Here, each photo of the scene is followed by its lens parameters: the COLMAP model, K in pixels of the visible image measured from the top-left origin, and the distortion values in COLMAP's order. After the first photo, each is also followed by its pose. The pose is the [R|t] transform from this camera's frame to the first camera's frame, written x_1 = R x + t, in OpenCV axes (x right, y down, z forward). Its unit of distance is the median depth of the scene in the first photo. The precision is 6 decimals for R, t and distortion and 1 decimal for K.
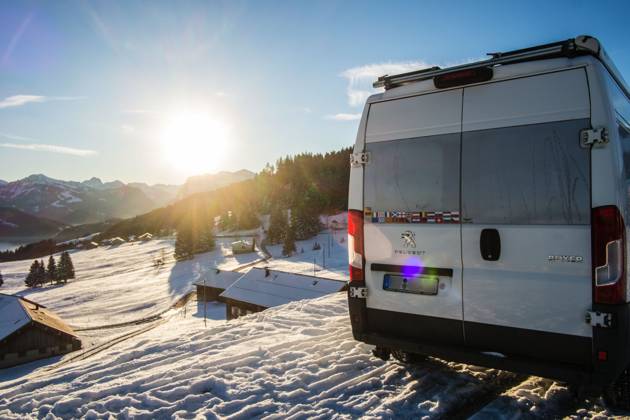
lens RADIAL K [[493.3, 0, 313.1], [0, 493.3, 208.0], [0, 0, 1]] dist [-0.012831, -0.006811]
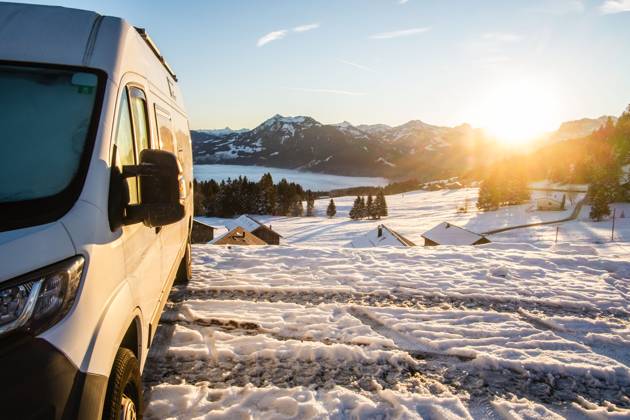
lens RADIAL K [[492.2, 0, 313.3], [0, 492.2, 207.2], [0, 0, 1]] dist [-0.012778, -0.009254]
pose [[0.750210, 0.107770, -0.652358, 4.452838], [-0.036874, 0.991911, 0.121459, -0.113317], [0.660171, -0.067065, 0.748115, 3.585251]]
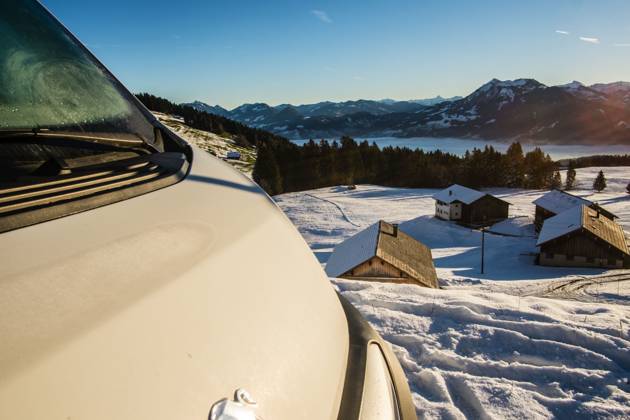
lens RADIAL K [[490.8, 0, 313.6], [0, 490.8, 207.3], [0, 0, 1]] dist [-0.015971, -0.003258]
pose [[0.423905, 0.163585, -0.890811, 0.833637], [0.011365, 0.982516, 0.185833, 0.010195], [0.905636, -0.088899, 0.414634, 1.314337]]
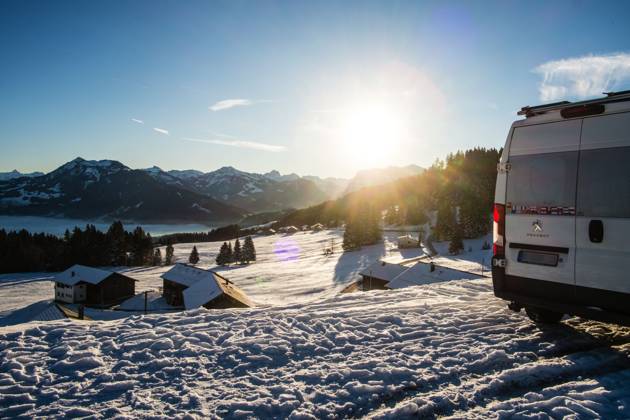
lens RADIAL K [[490.8, 0, 313.6], [0, 490.8, 207.3], [0, 0, 1]] dist [-0.015971, -0.003258]
pose [[0.943554, 0.039233, -0.328887, 0.030021], [-0.036104, 0.999226, 0.015616, 0.007306], [0.329245, -0.002861, 0.944240, -0.320461]]
